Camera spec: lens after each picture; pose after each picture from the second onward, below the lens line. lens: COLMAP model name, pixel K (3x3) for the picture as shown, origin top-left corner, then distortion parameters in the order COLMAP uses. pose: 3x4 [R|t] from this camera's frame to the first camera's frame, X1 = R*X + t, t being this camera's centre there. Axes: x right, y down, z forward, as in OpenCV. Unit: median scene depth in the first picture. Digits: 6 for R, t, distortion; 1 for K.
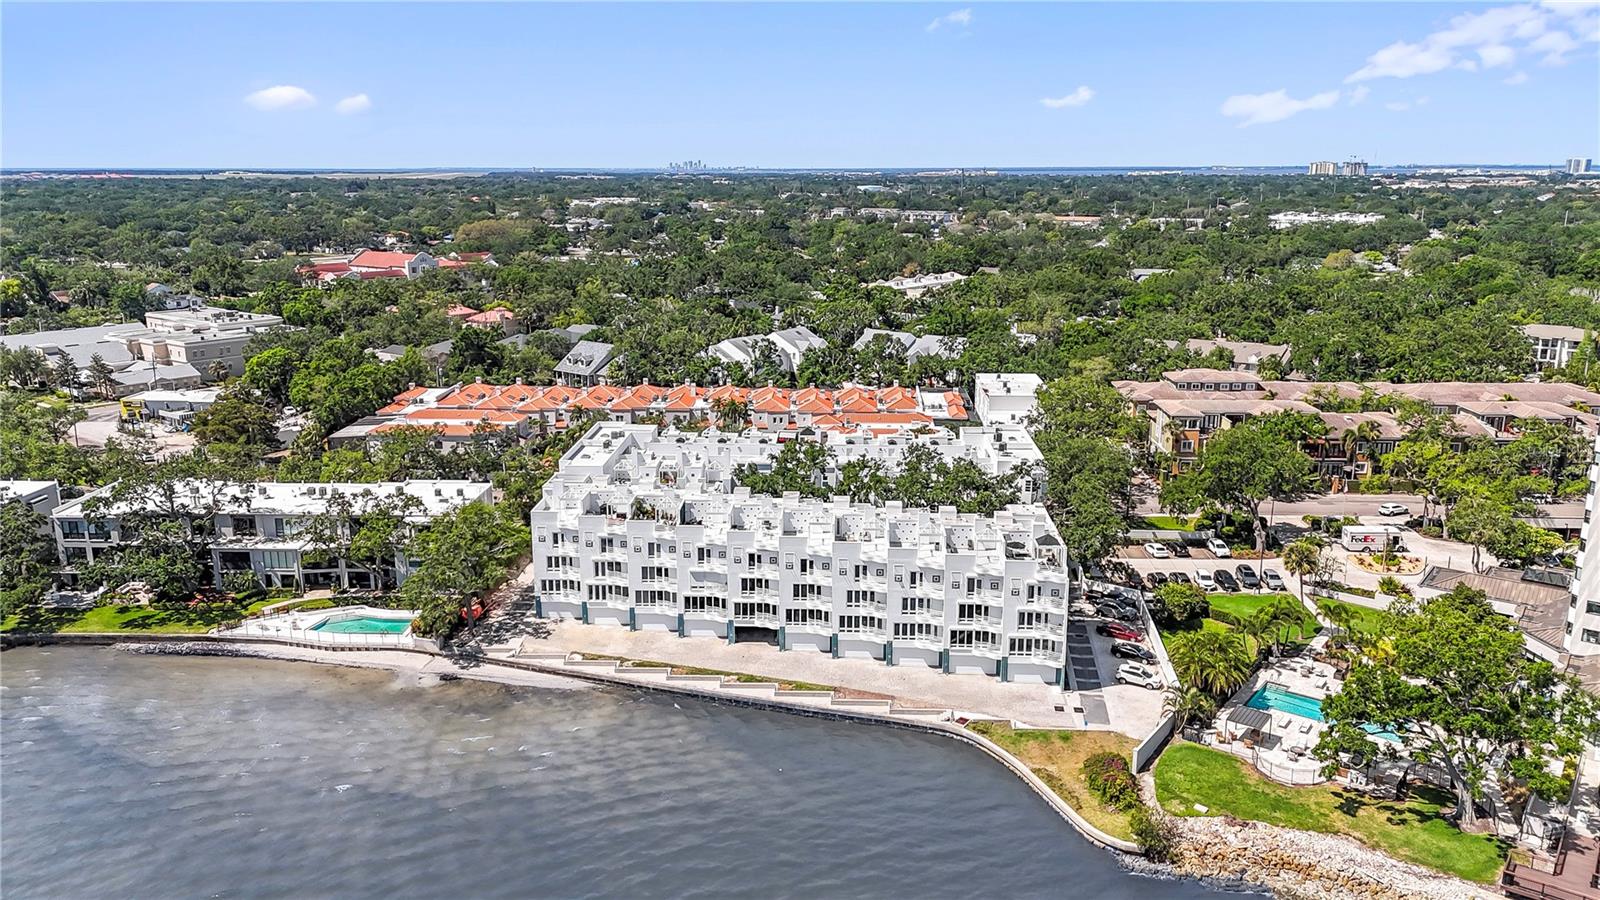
lens RADIAL K [[1171.3, 0, 811.1], [0, 1171.3, 446.3], [0, 0, 1]] dist [0.120015, -0.001069]
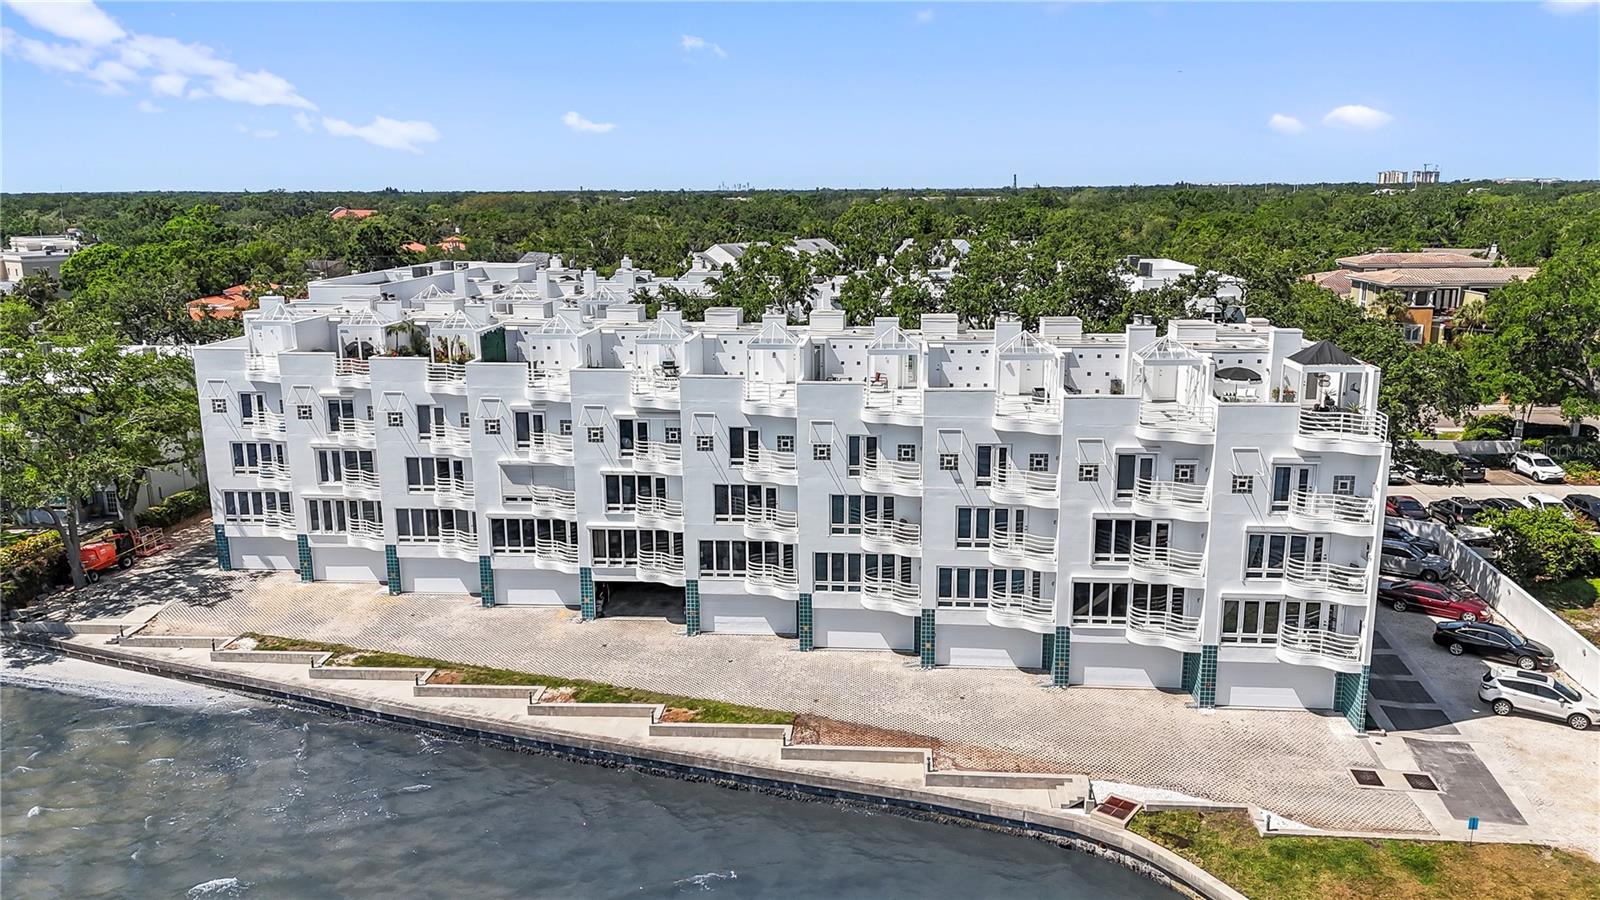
lens RADIAL K [[1182.9, 0, 809.5], [0, 1182.9, 456.9], [0, 0, 1]] dist [0.103064, -0.125050]
pose [[0.999109, 0.001434, -0.042190, 0.041004], [-0.001770, 0.999967, -0.007927, 0.111879], [0.042177, 0.007995, 0.999078, 0.555881]]
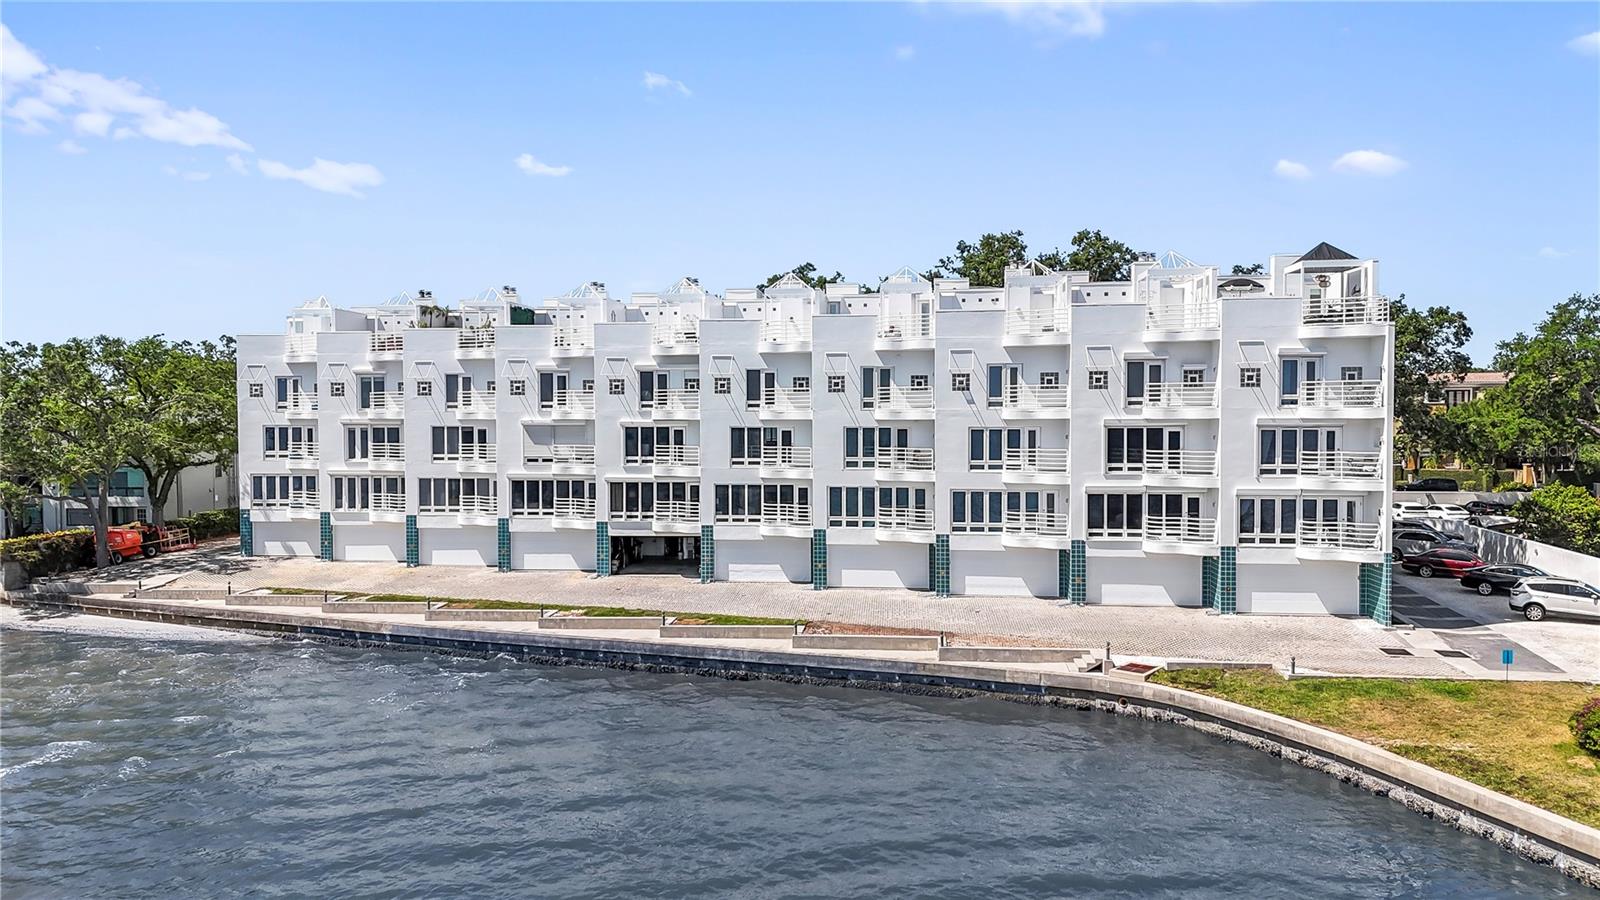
lens RADIAL K [[1173.7, 0, 809.7], [0, 1173.7, 453.6], [0, 0, 1]] dist [0.110325, -0.139215]
pose [[0.997961, -0.003240, -0.063747, 0.045302], [-0.008850, 0.982043, -0.188450, 0.216406], [0.063213, 0.188630, 0.980012, 0.562752]]
